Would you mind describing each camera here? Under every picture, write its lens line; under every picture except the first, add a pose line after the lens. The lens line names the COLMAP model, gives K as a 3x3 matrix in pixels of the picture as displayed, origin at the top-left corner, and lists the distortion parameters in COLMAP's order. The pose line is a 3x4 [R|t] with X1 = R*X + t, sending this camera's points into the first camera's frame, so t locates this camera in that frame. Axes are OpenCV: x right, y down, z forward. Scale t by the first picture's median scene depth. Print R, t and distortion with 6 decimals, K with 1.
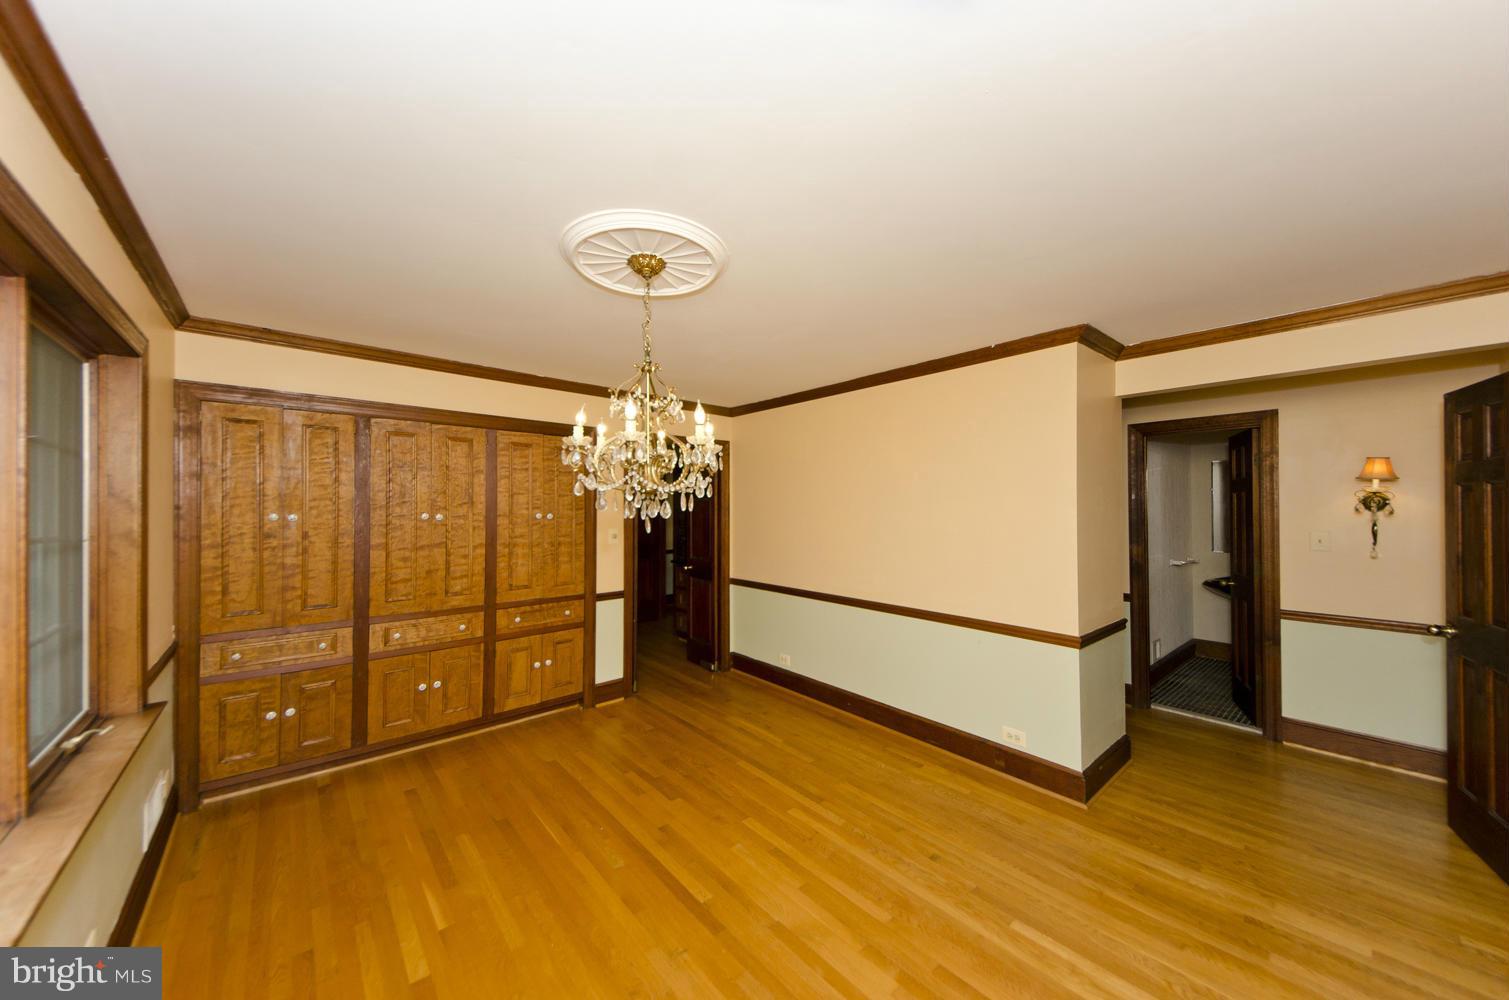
lens RADIAL K [[516.1, 0, 746.4], [0, 516.1, 502.0], [0, 0, 1]] dist [0.019575, 0.000028]
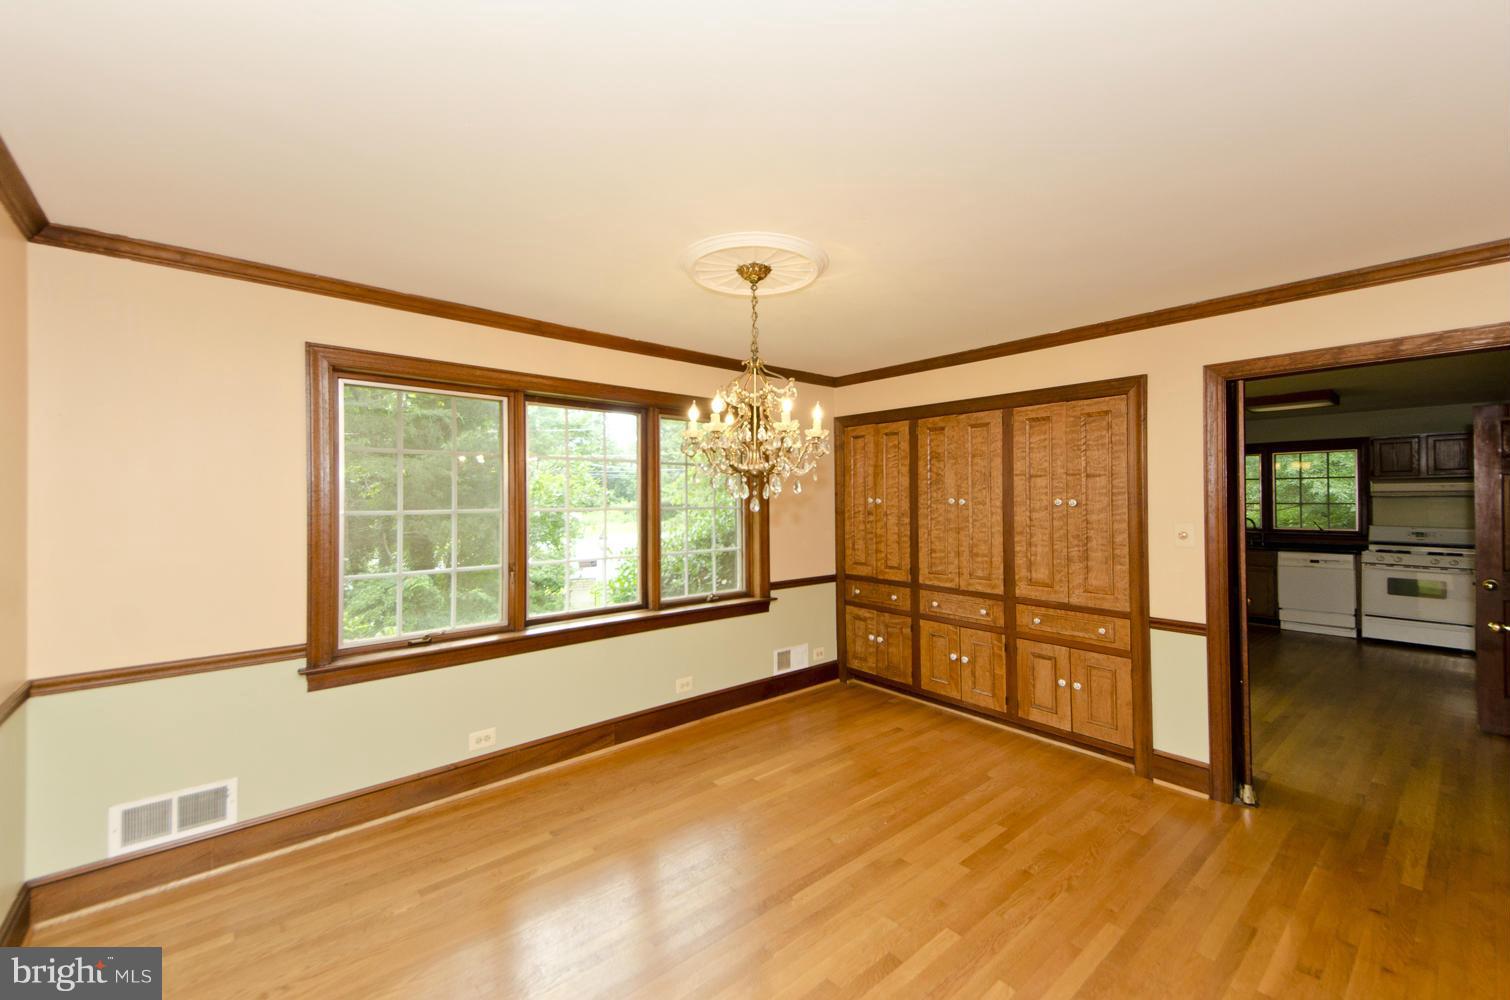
lens RADIAL K [[621.2, 0, 745.5], [0, 621.2, 490.7], [0, 0, 1]] dist [0.001417, -0.001057]
pose [[-0.025380, -0.007949, -0.999646, 0.637713], [0.012258, 0.999891, -0.008262, 0.010958], [0.999603, -0.012463, -0.025280, 0.557238]]
